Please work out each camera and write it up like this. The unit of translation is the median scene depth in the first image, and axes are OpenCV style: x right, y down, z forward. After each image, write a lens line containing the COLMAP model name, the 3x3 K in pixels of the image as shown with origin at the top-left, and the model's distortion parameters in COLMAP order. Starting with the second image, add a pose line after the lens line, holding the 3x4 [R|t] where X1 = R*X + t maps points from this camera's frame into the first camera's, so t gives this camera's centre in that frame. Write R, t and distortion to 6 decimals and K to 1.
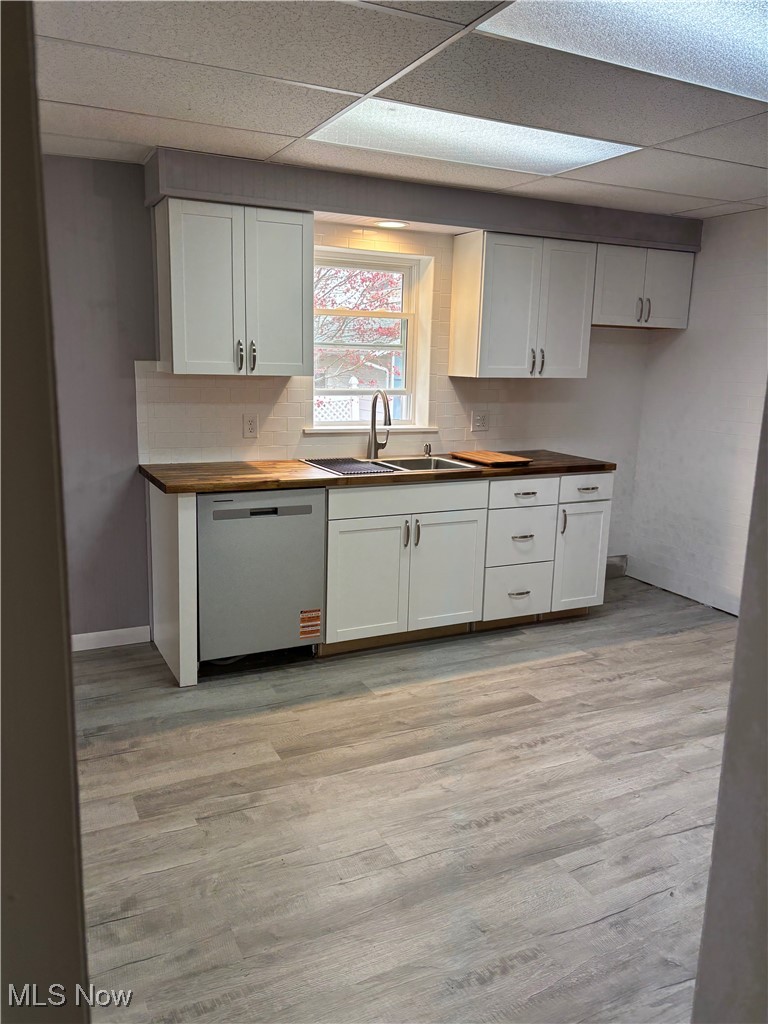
lens RADIAL K [[767.1, 0, 379.2], [0, 767.1, 508.6], [0, 0, 1]] dist [0.044841, -0.055466]
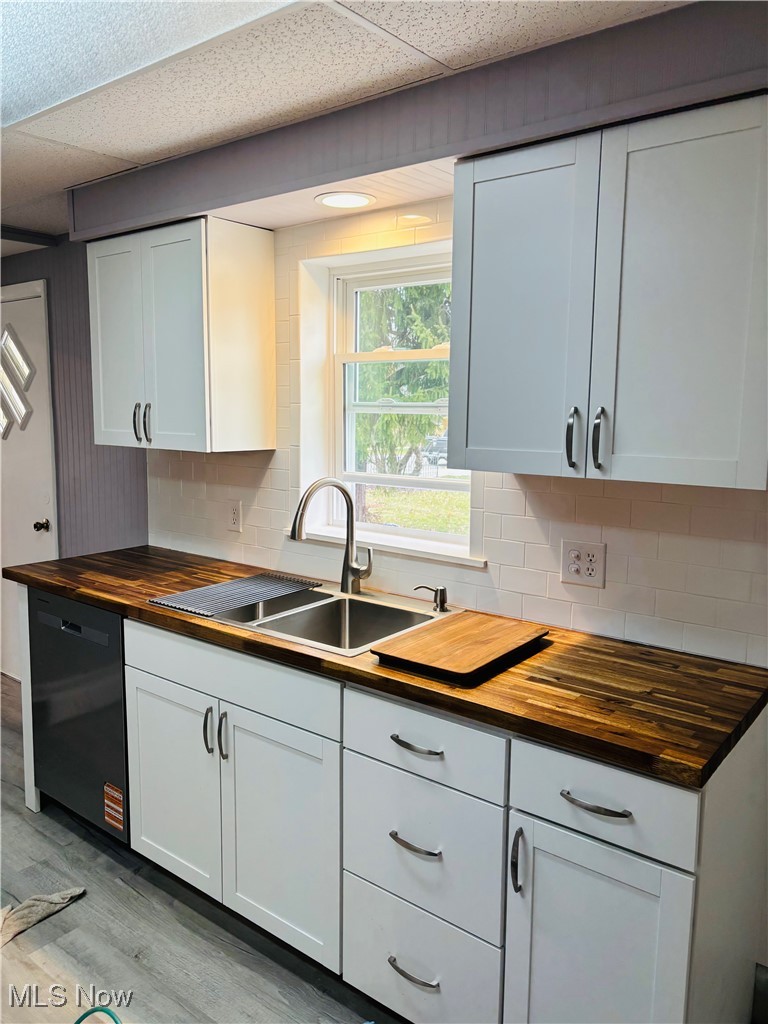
lens RADIAL K [[767.1, 0, 382.3], [0, 767.1, 513.1], [0, 0, 1]] dist [0.044841, -0.055466]
pose [[0.424731, 0.102028, -0.899552, 0.557469], [-0.171188, 0.984755, 0.030863, -0.156640], [0.888987, 0.140884, 0.435722, 0.801635]]
